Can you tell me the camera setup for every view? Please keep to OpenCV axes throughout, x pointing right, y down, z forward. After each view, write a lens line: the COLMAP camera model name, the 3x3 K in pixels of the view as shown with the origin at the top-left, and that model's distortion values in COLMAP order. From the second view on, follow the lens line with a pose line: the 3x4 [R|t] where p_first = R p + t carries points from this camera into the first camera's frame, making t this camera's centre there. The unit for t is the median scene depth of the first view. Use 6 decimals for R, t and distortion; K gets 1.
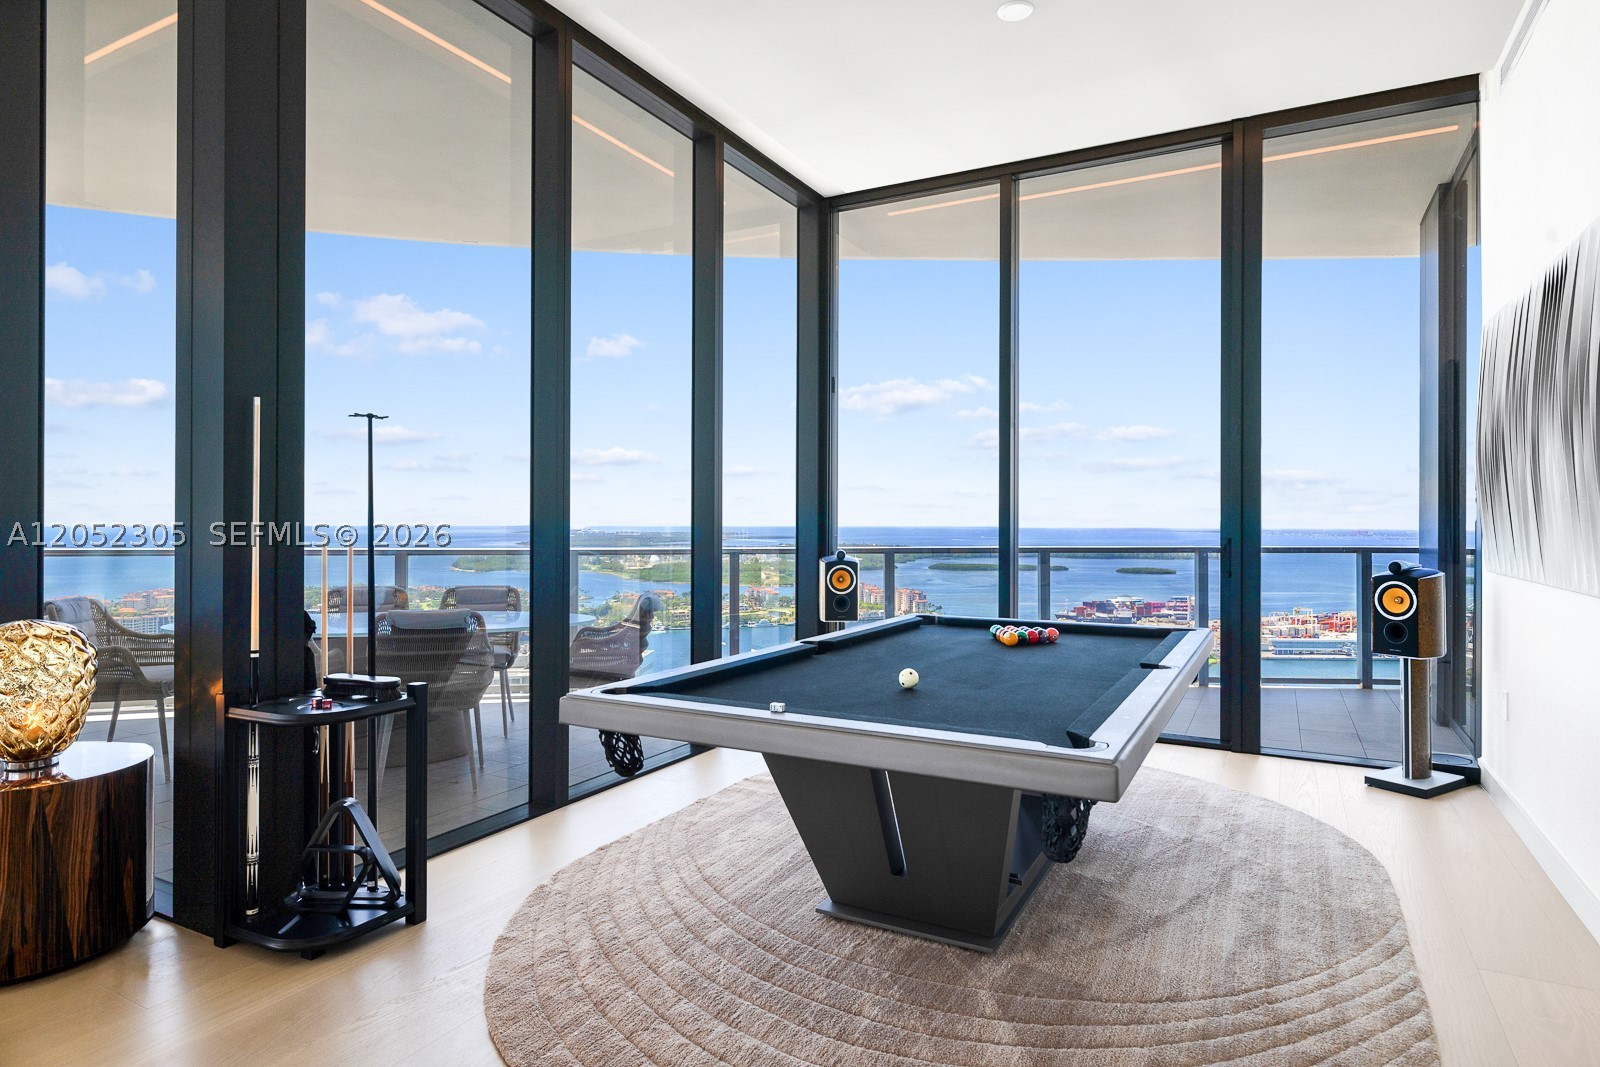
lens RADIAL K [[893.3, 0, 800.0], [0, 893.3, 533.5], [0, 0, 1]] dist [-0.001481, -0.000455]
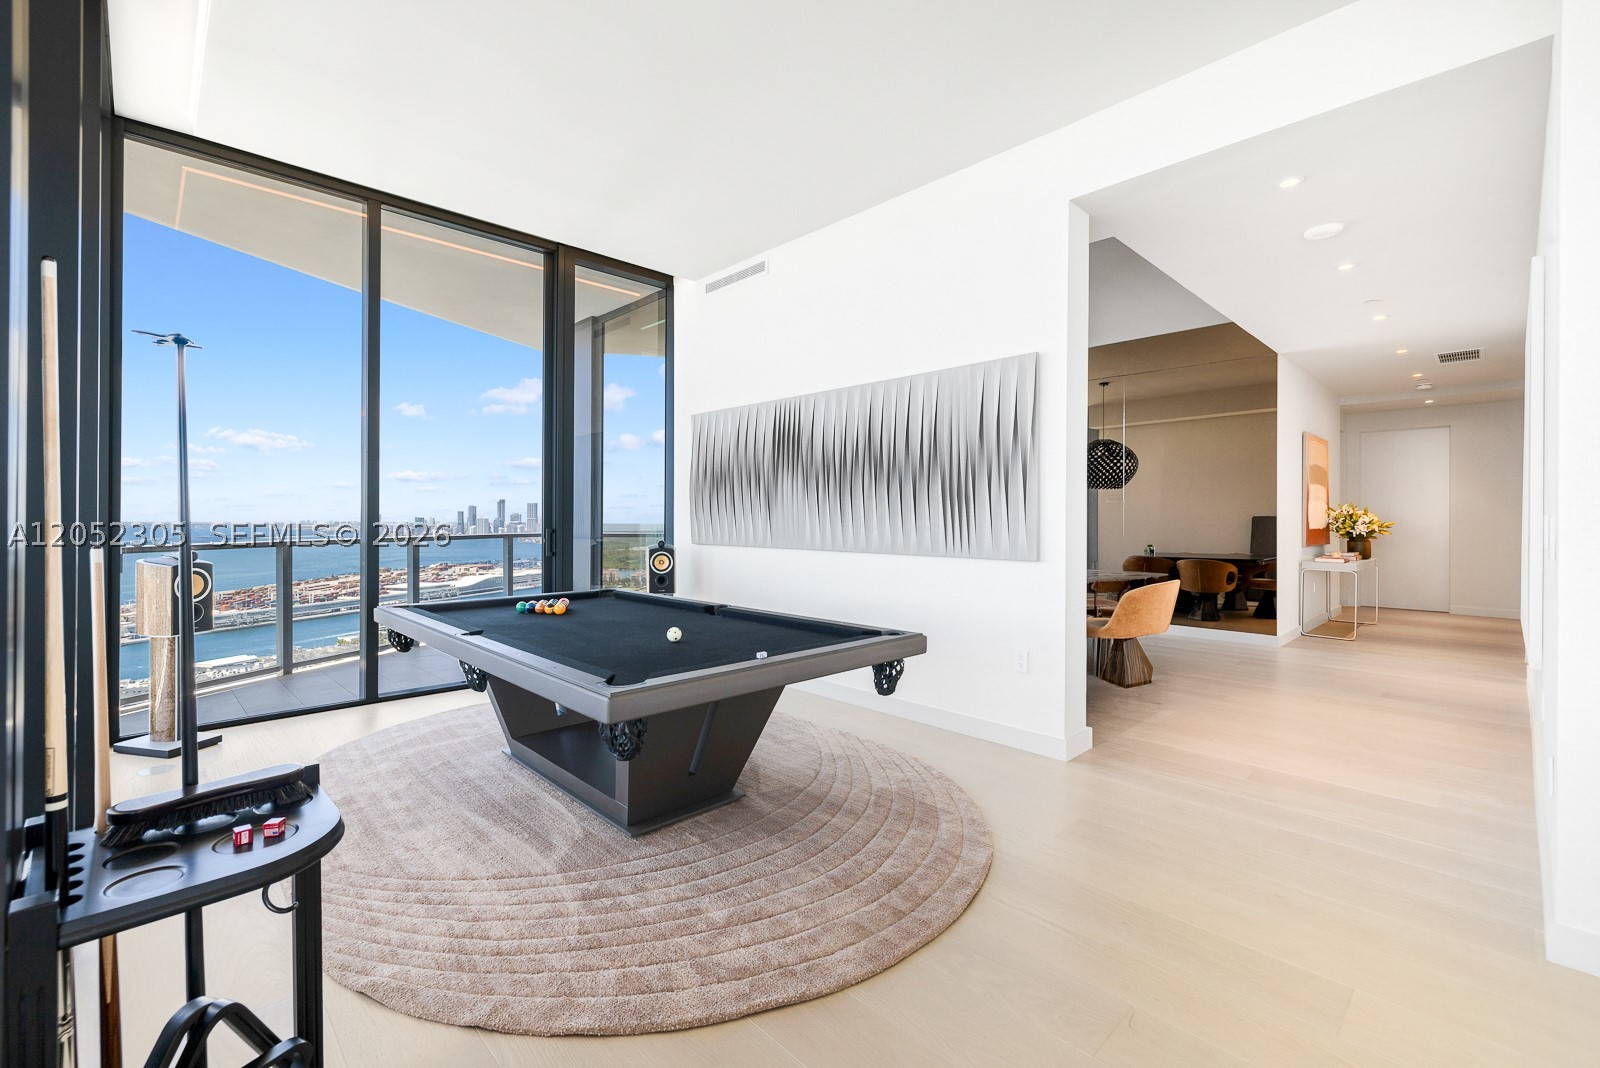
lens RADIAL K [[684.6, 0, 796.2], [0, 684.6, 513.2], [0, 0, 1]] dist [0.002927, 0.000236]
pose [[0.312627, 0.003857, 0.949868, -0.796496], [0.010497, 0.999917, -0.007515, -0.009217], [-0.949818, 0.012320, 0.312560, 0.483470]]
